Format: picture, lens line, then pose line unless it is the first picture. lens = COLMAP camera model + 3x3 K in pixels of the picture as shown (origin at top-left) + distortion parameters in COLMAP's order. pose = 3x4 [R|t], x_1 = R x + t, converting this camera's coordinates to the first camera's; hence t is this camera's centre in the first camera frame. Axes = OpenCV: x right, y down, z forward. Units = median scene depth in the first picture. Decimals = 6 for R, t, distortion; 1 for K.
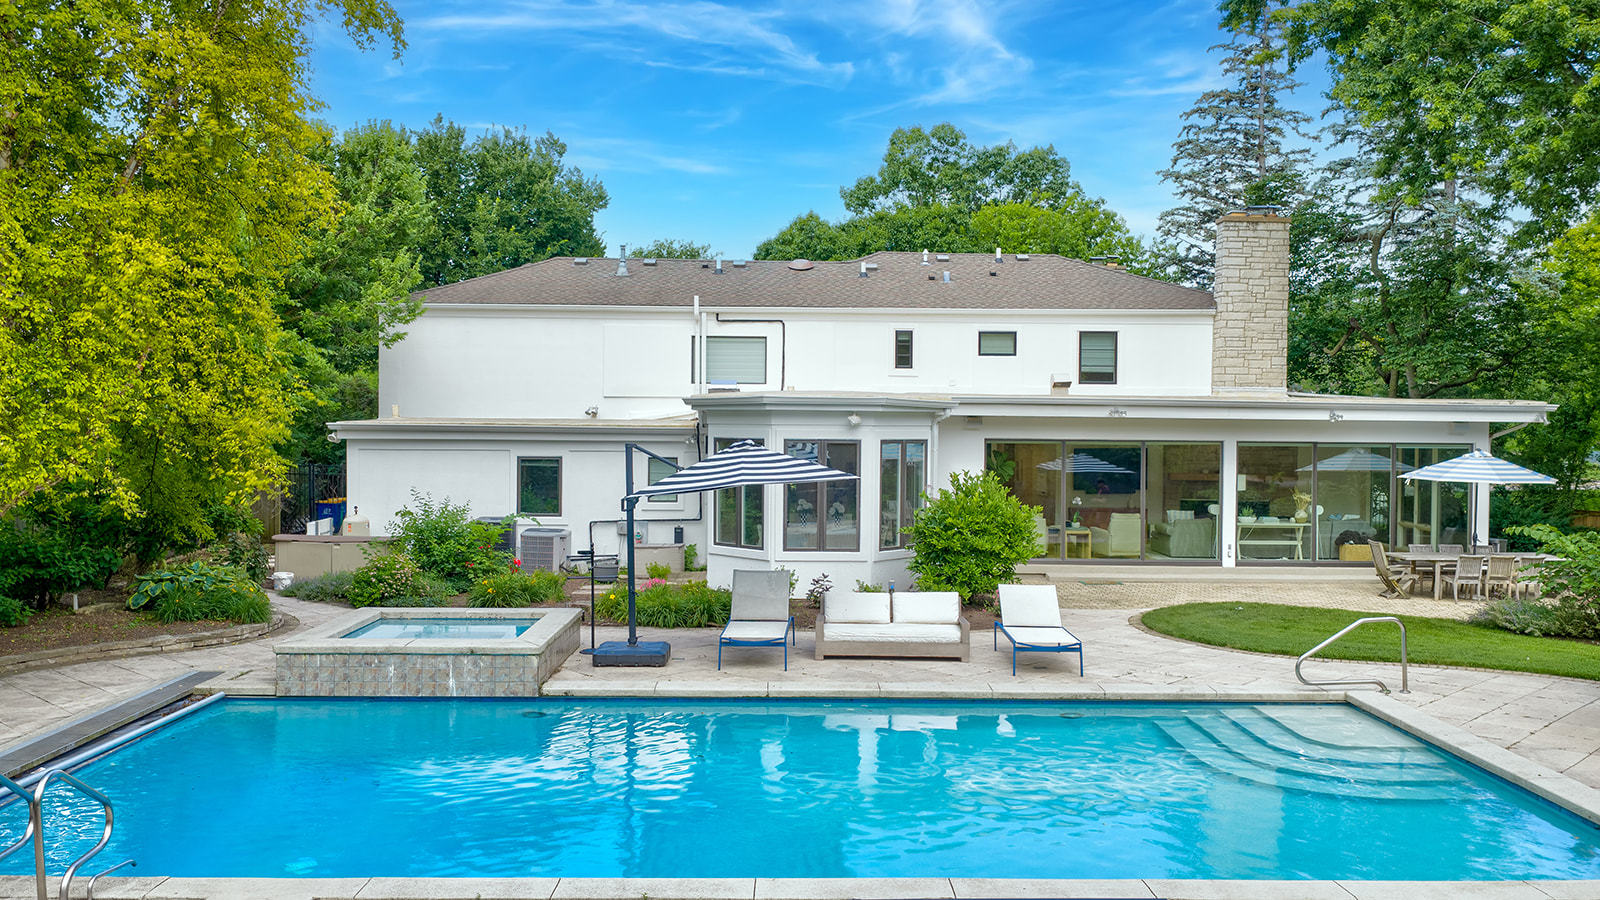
lens RADIAL K [[1318.9, 0, 802.7], [0, 1318.9, 452.8], [0, 0, 1]] dist [0.016692, -0.037863]
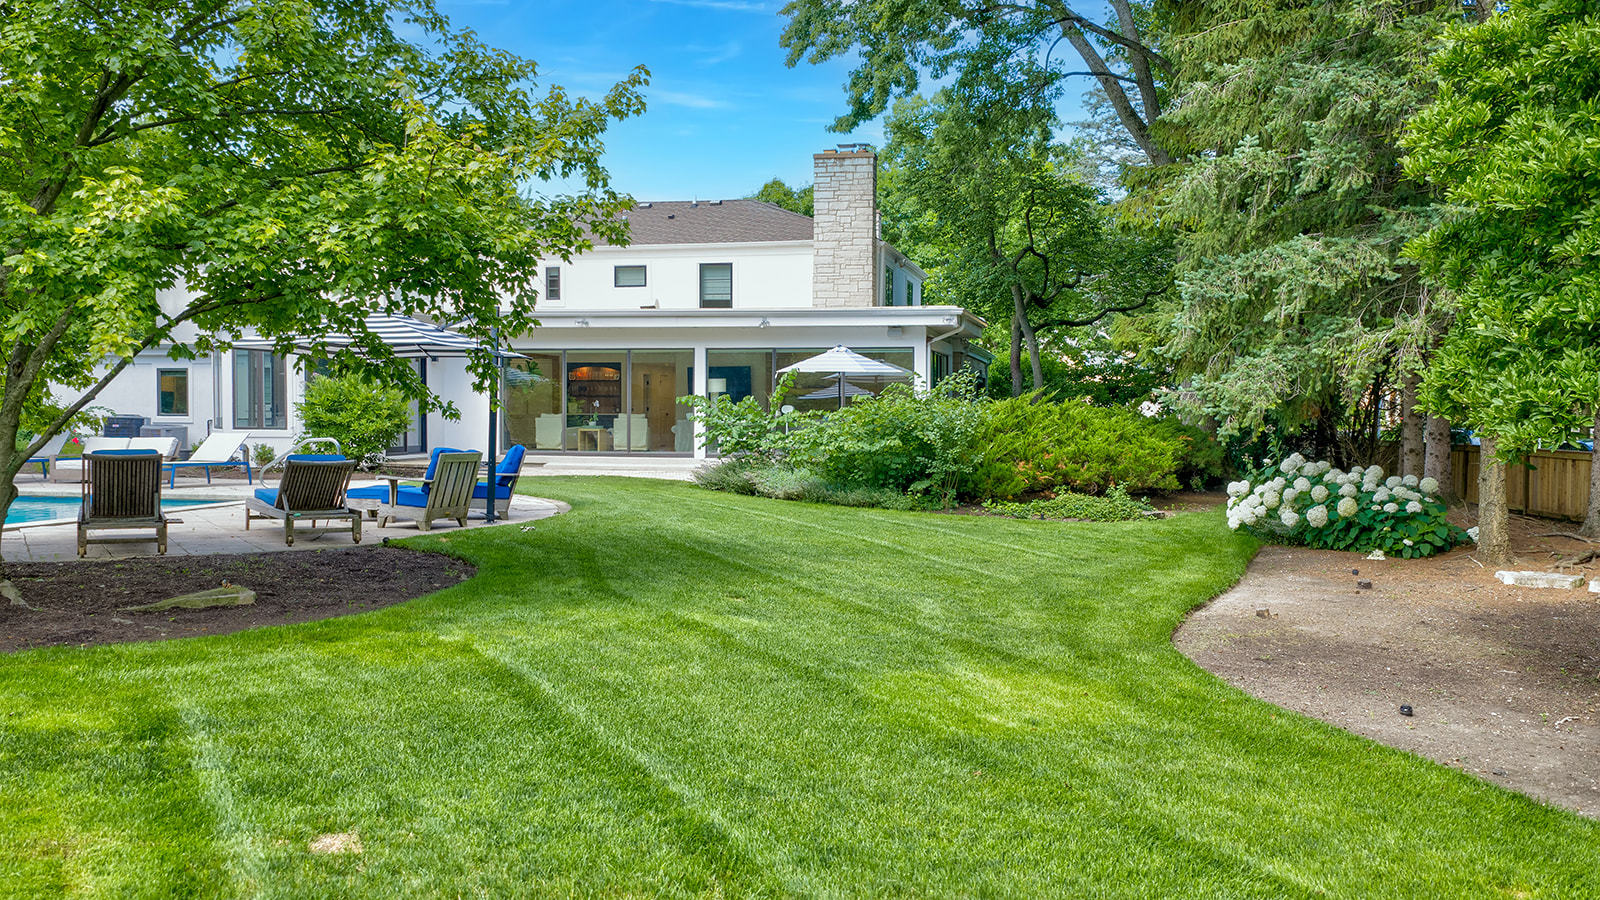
lens RADIAL K [[1318.9, 0, 805.4], [0, 1318.9, 445.4], [0, 0, 1]] dist [0.016692, -0.037863]
pose [[0.974907, 0.000586, -0.222611, 0.555544], [0.000472, 0.999989, 0.004699, 0.058347], [0.222611, -0.004687, 0.974896, -0.075301]]
